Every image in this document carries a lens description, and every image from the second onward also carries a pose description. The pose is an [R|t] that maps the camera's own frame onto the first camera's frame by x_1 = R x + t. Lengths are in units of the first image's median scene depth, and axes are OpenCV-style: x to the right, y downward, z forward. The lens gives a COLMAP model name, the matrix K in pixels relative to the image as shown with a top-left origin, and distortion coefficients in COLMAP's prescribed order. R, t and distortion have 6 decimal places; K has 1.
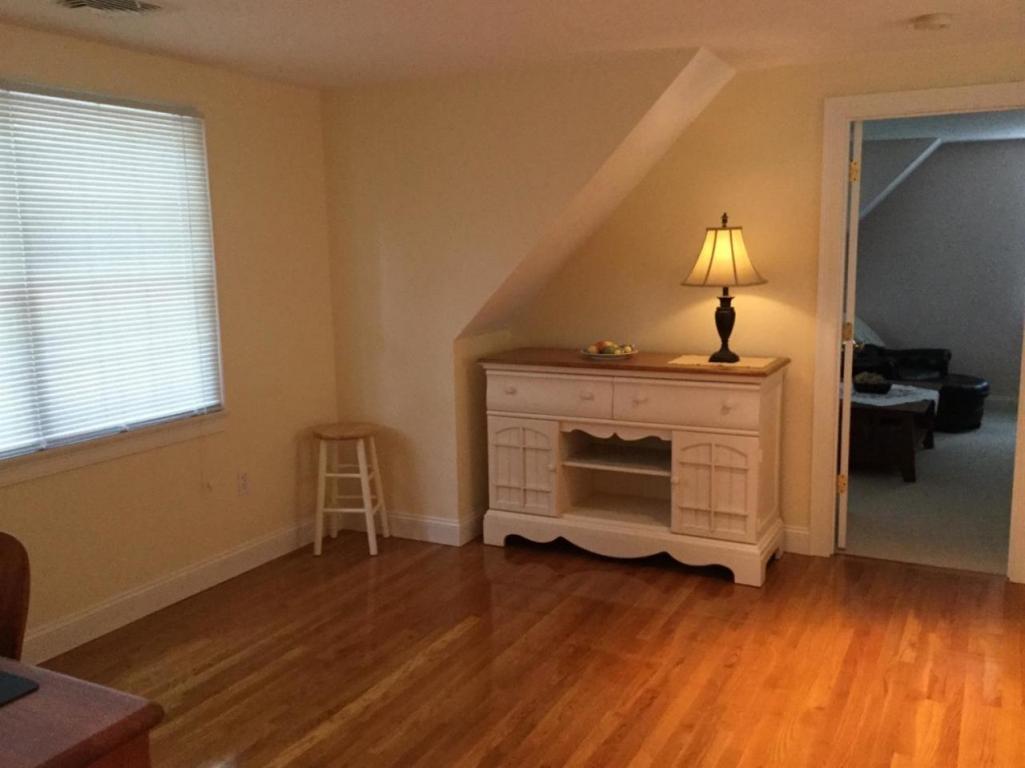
lens RADIAL K [[916.4, 0, 512.3], [0, 916.4, 388.2], [0, 0, 1]] dist [0.058216, -0.118270]
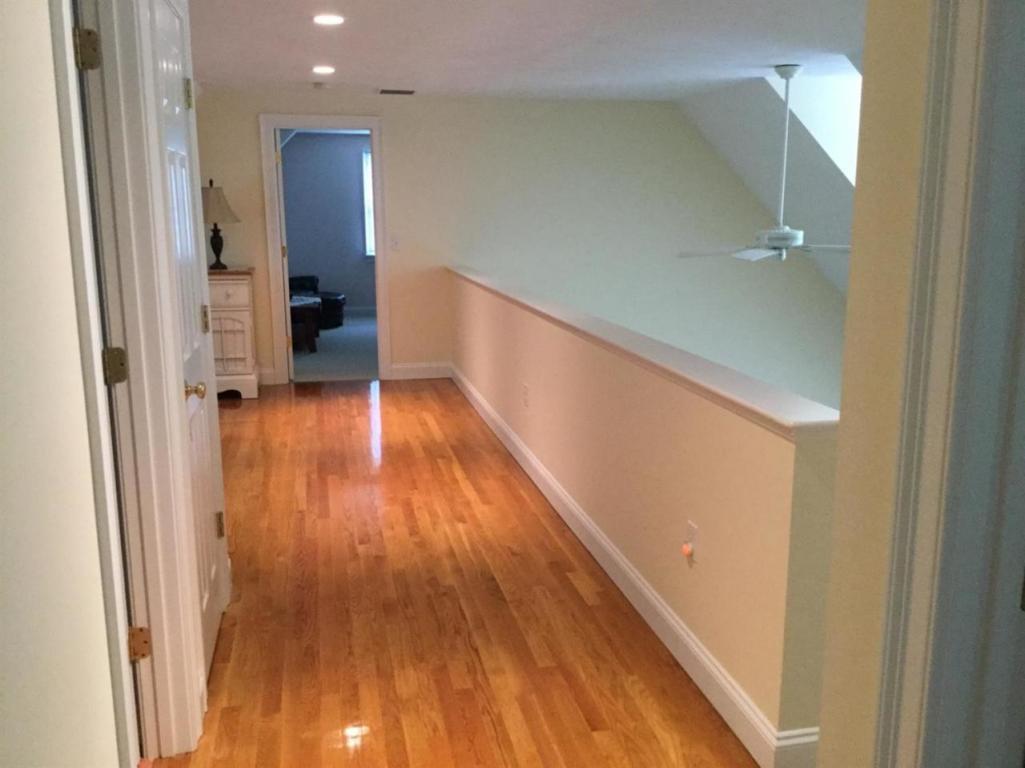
lens RADIAL K [[916.4, 0, 515.1], [0, 916.4, 384.5], [0, 0, 1]] dist [0.058216, -0.118270]
pose [[0.767092, -0.106659, 0.632608, -0.442683], [0.082343, 0.994296, 0.067792, 0.111030], [-0.636230, 0.000089, 0.771499, -0.630906]]
